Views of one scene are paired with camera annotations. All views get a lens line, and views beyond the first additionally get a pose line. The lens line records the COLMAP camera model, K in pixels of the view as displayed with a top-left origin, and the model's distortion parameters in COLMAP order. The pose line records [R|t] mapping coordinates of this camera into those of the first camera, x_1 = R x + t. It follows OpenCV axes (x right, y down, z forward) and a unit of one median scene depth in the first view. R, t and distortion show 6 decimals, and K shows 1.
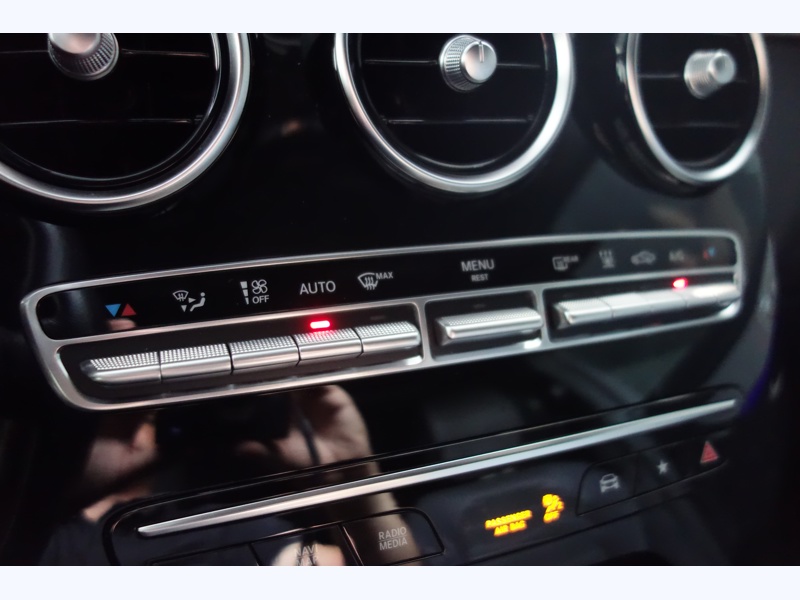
lens RADIAL K [[643.0, 0, 400.6], [0, 643.0, 301.0], [0, 0, 1]] dist [-0.002891, -0.028726]
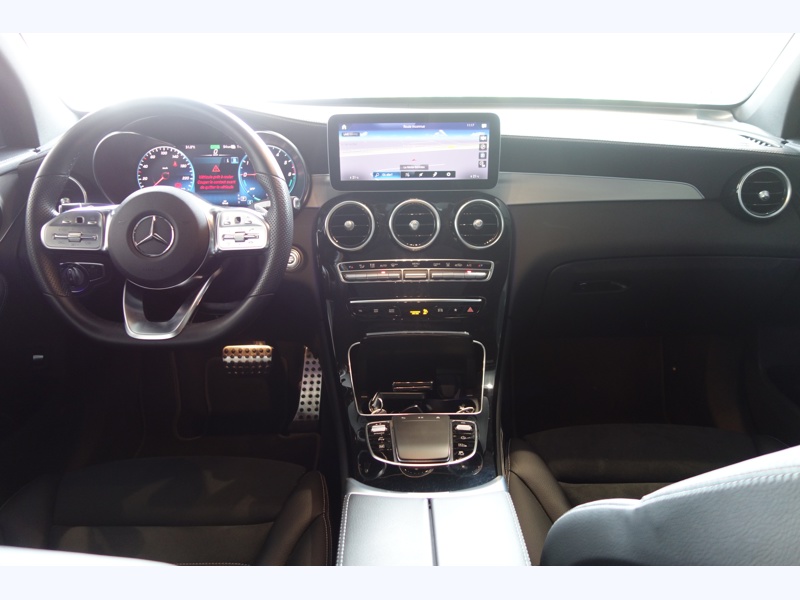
lens RADIAL K [[643.0, 0, 403.8], [0, 643.0, 301.2], [0, 0, 1]] dist [-0.002891, -0.028726]
pose [[0.931524, 0.052150, -0.359921, 1.916748], [-0.083473, 0.993903, -0.072031, 0.625836], [0.353970, 0.097142, 0.930198, -3.813716]]
